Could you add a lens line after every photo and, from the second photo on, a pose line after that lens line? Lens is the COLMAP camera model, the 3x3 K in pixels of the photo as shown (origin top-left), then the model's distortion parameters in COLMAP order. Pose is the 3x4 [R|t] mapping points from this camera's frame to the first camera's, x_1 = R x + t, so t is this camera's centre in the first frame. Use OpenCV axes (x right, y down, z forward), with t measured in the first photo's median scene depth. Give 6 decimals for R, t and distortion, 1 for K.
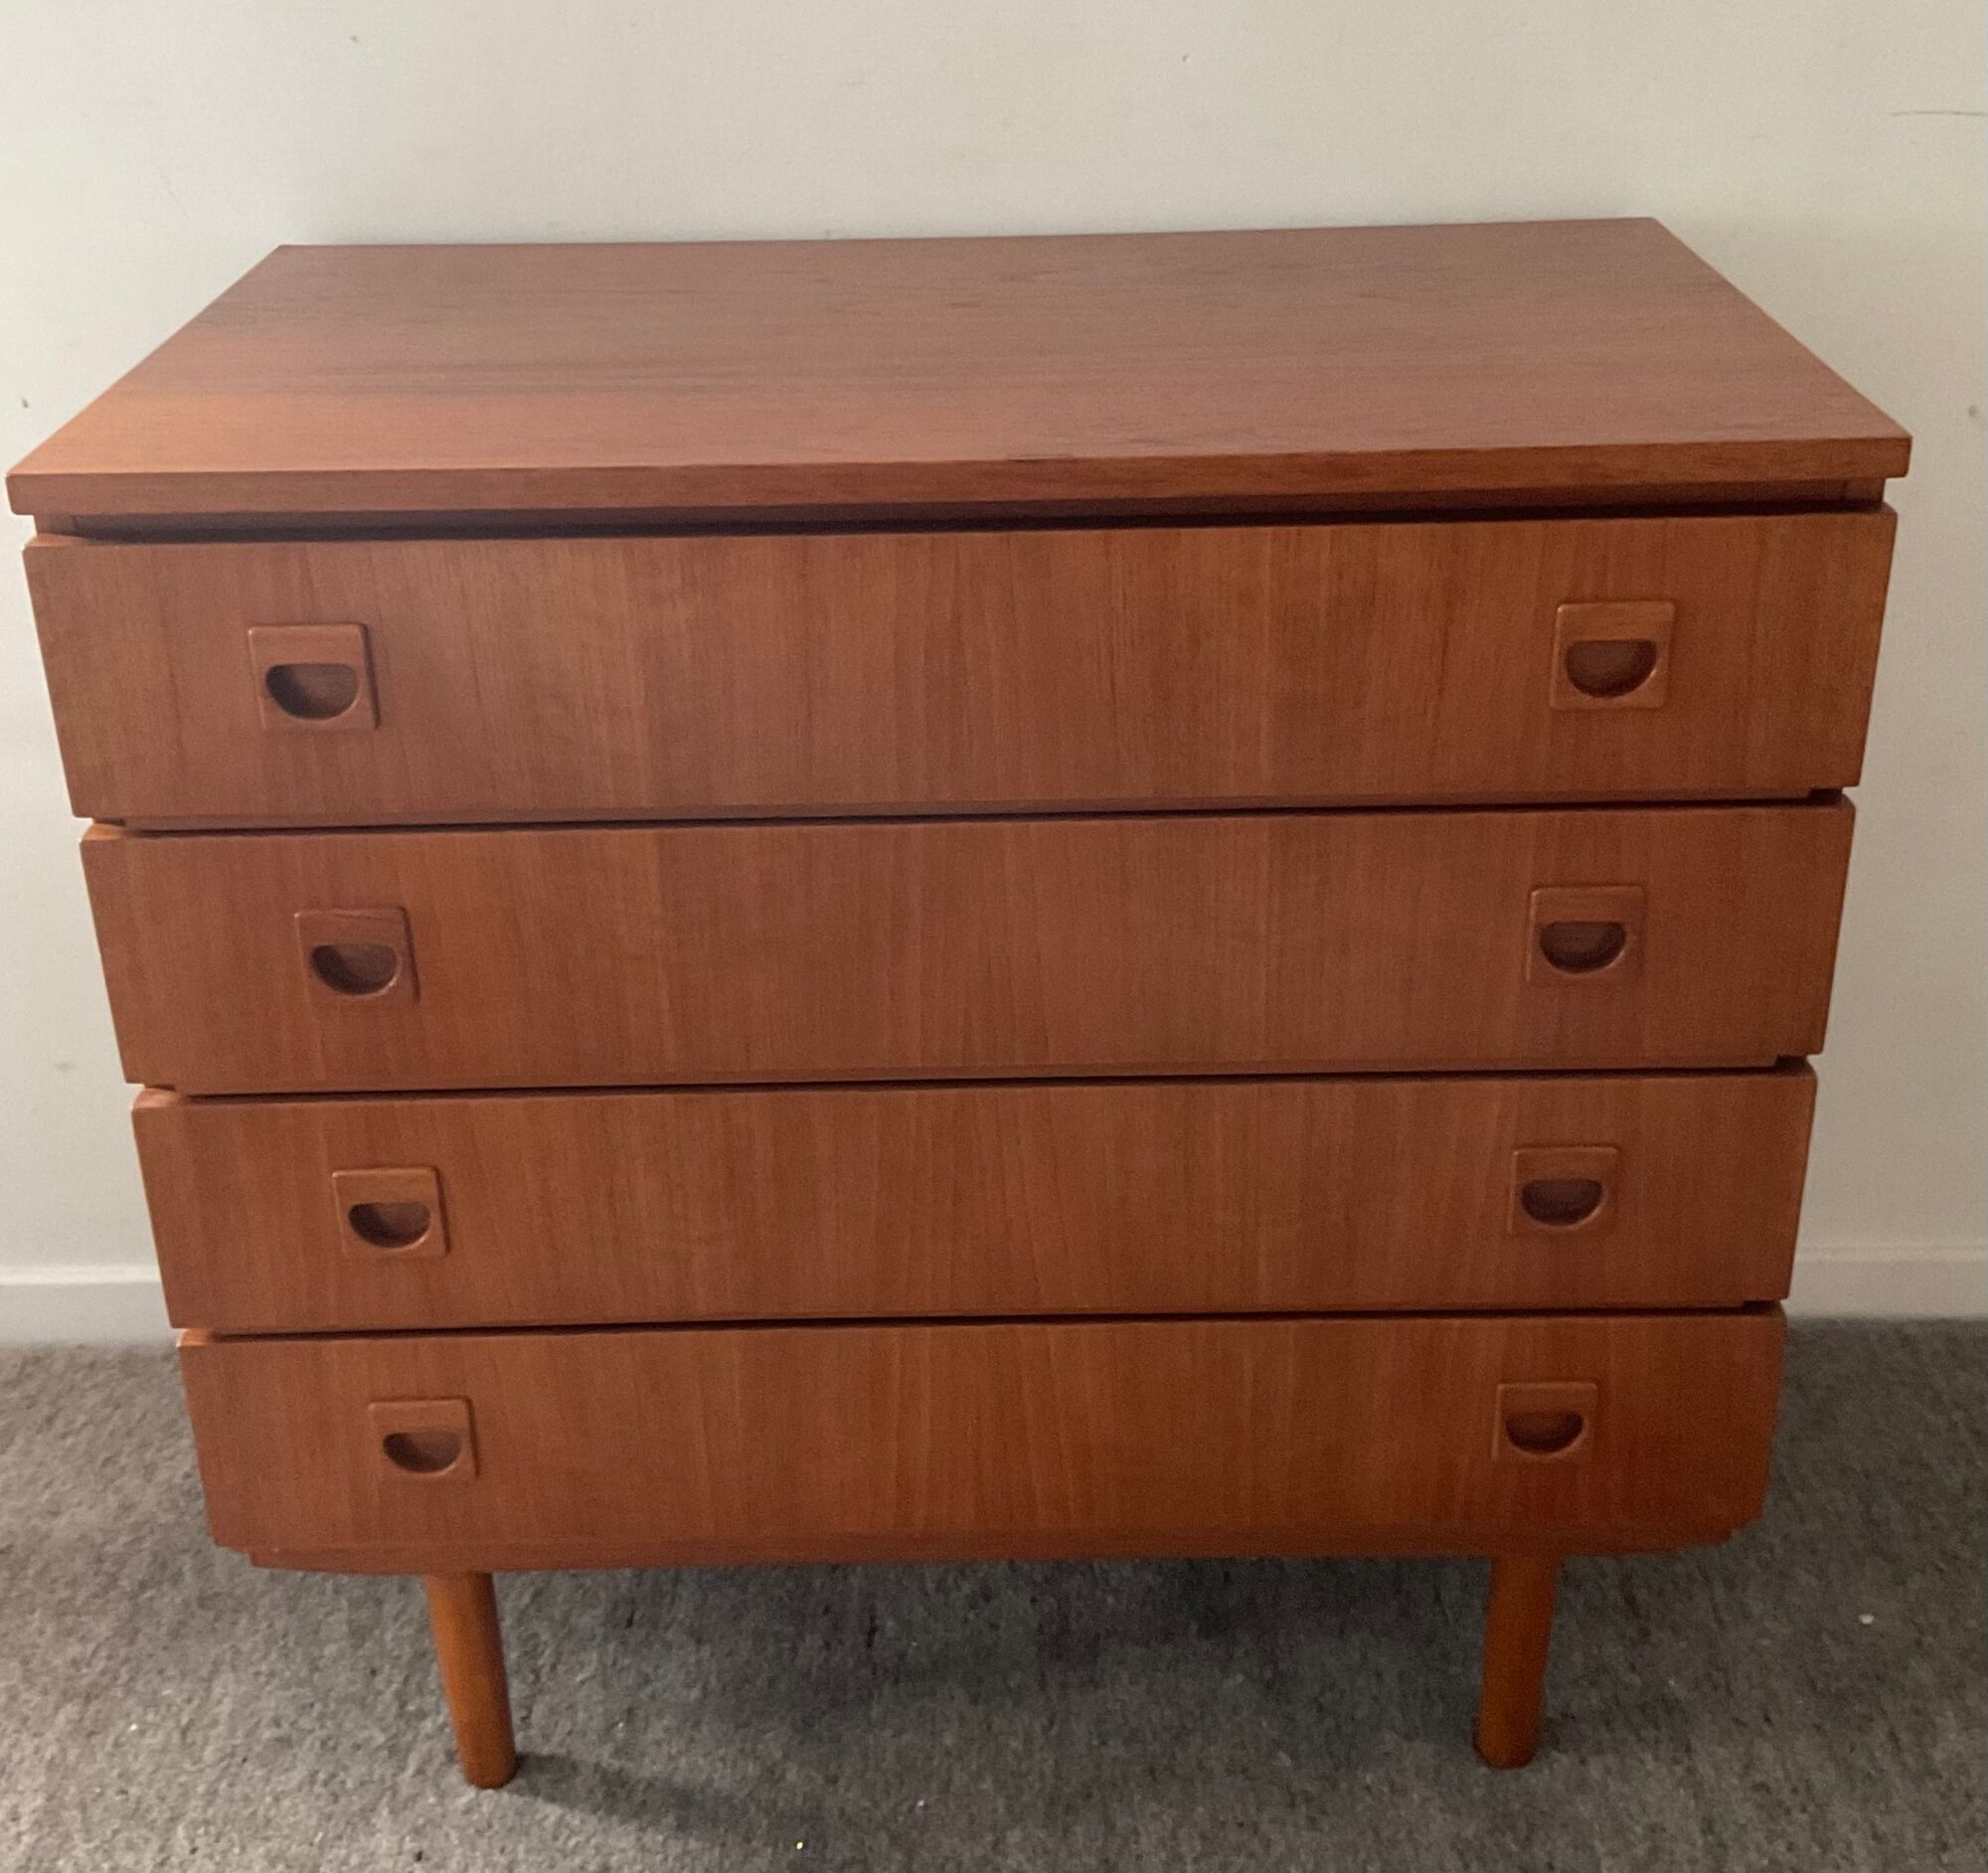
lens RADIAL K [[2490.3, 0, 981.9], [0, 2490.3, 810.9], [0, 0, 1]] dist [0.033424, 0.000000]
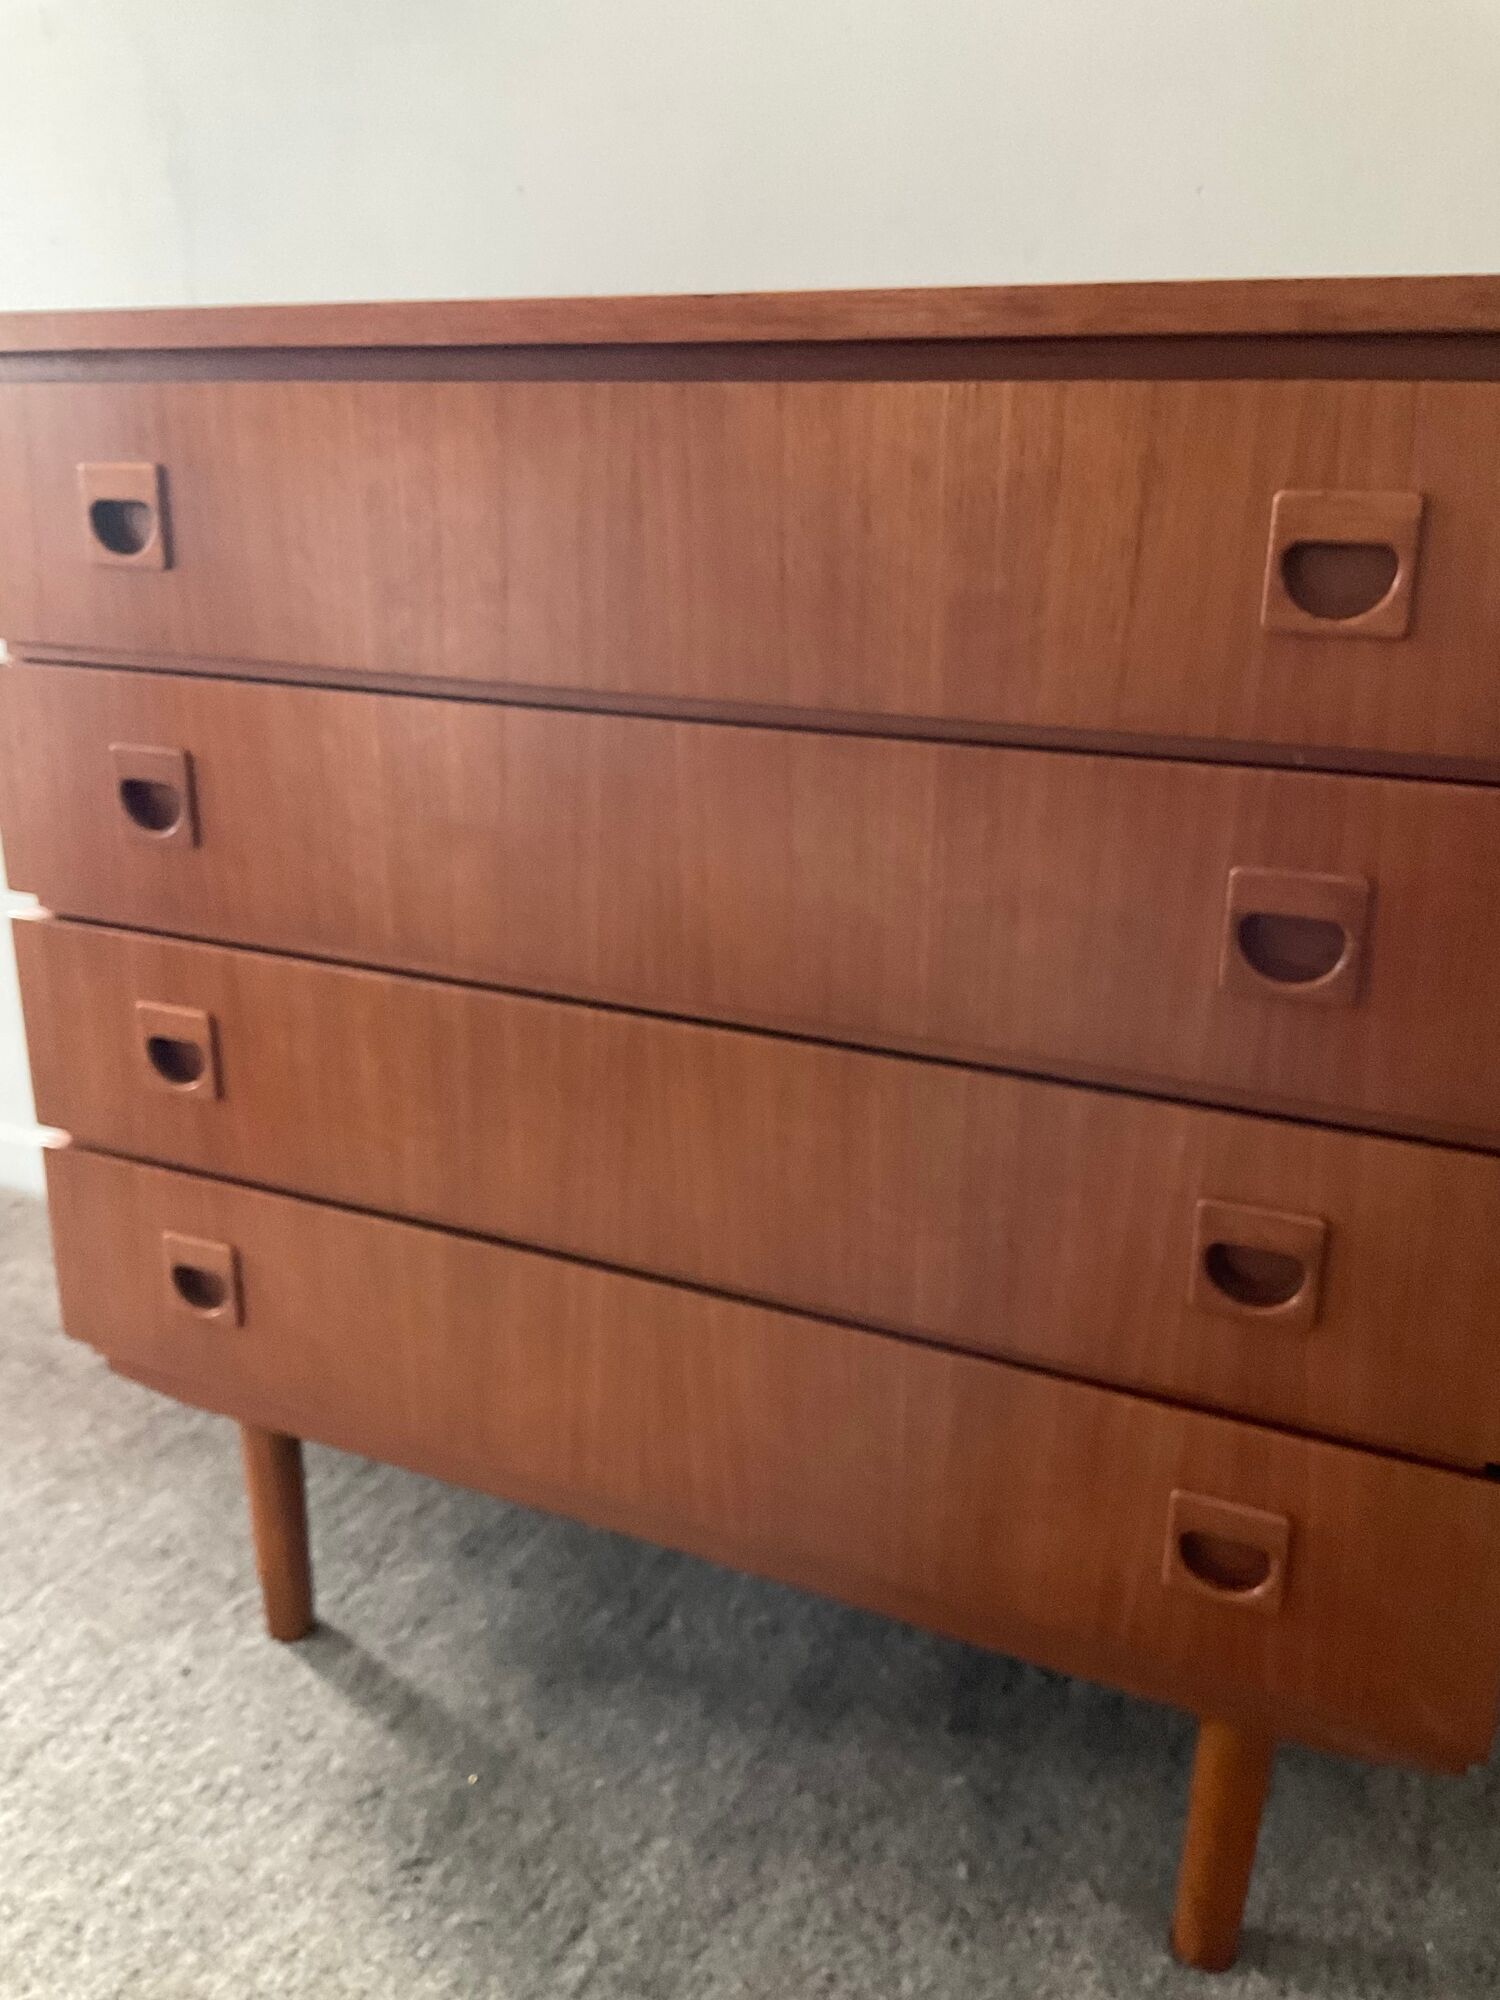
lens RADIAL K [[1676.5, 0, 749.3], [0, 1676.5, 994.9], [0, 0, 1]] dist [0.027503, -0.052409]
pose [[0.909583, 0.161306, -0.382935, 0.245389], [-0.203583, 0.976386, -0.072280, 0.122349], [0.362233, 0.143704, 0.920943, 0.350850]]
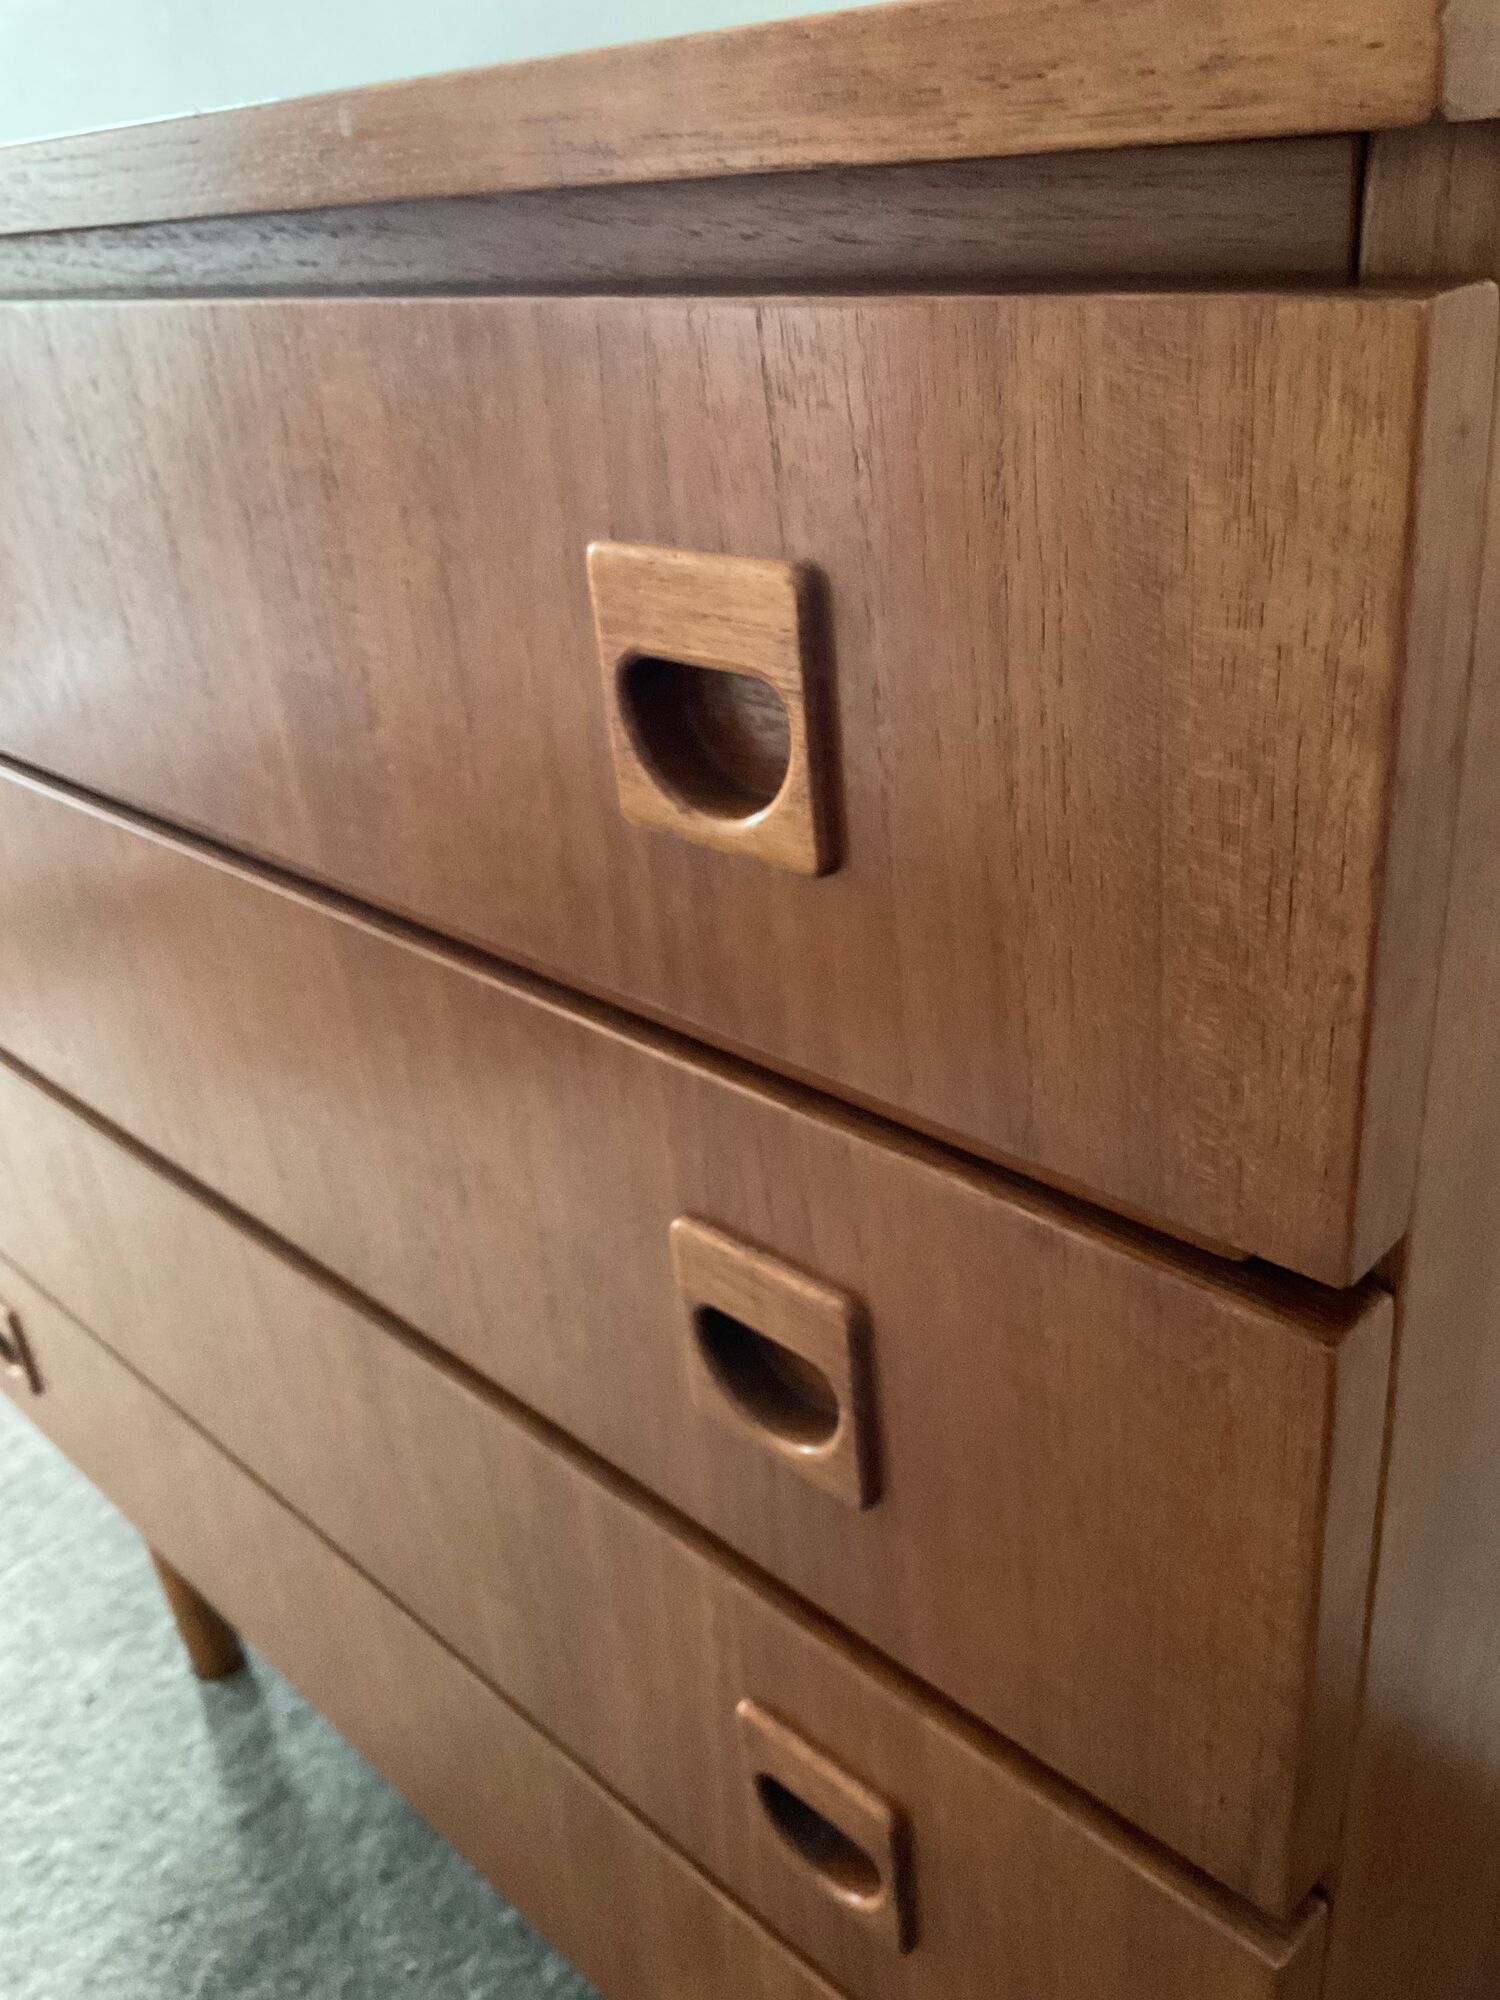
lens RADIAL K [[1676.5, 0, 749.8], [0, 1676.5, 988.9], [0, 0, 1]] dist [0.027503, -0.052409]
pose [[0.713187, 0.280749, -0.642296, 0.342614], [-0.227258, 0.959406, 0.167017, -0.051096], [0.663112, 0.026853, 0.748039, 0.644345]]
